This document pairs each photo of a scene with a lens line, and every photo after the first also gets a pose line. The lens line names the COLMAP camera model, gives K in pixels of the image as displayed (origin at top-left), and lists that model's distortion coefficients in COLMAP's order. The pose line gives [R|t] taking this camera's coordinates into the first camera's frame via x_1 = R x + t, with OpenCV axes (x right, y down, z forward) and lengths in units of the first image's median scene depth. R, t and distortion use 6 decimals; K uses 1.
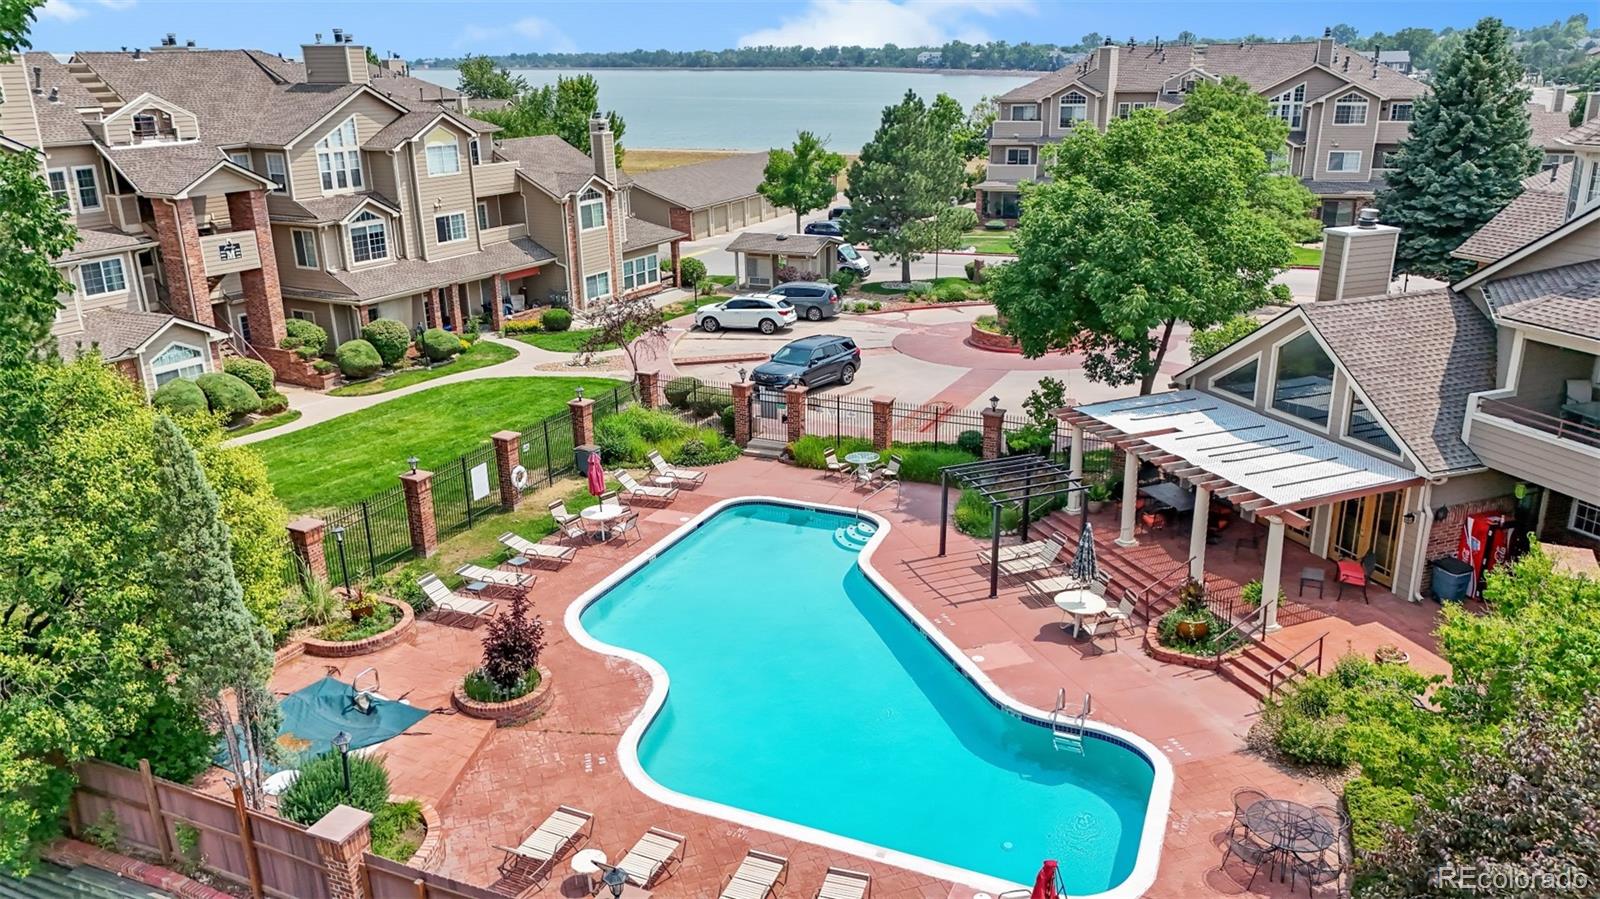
lens RADIAL K [[1181.4, 0, 802.5], [0, 1181.4, 458.1], [0, 0, 1]] dist [0.077957, -0.055731]
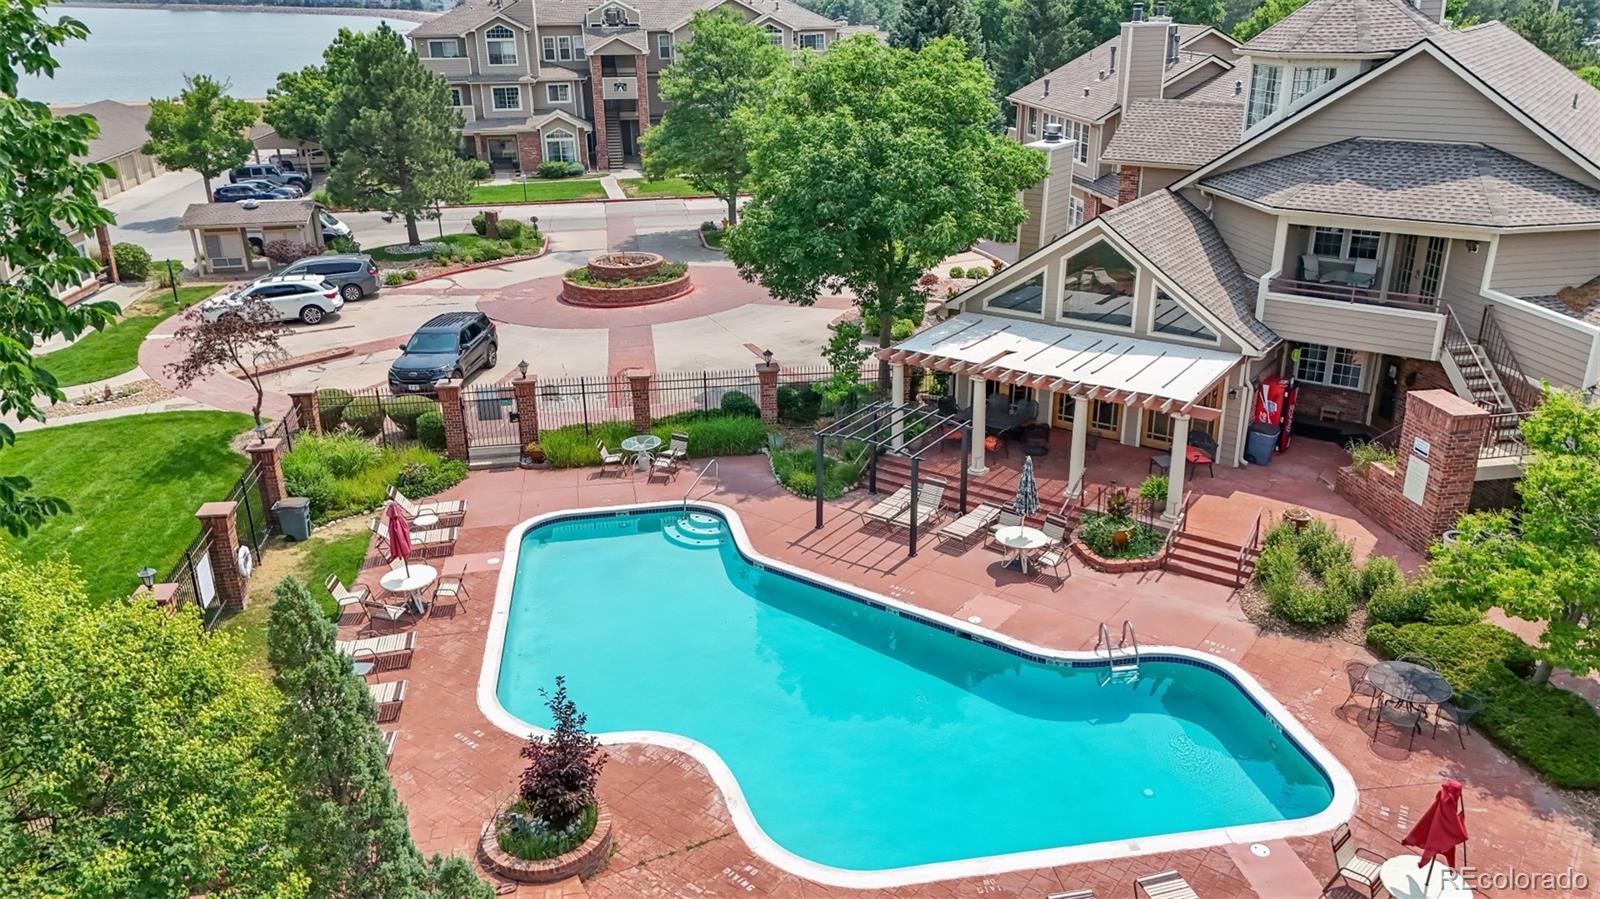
lens RADIAL K [[1181.4, 0, 805.9], [0, 1181.4, 457.4], [0, 0, 1]] dist [0.077957, -0.055731]
pose [[0.834804, -0.205176, 0.510886, -0.304212], [0.181200, 0.978656, 0.096949, -0.053889], [-0.519873, 0.011639, 0.854164, 0.186154]]
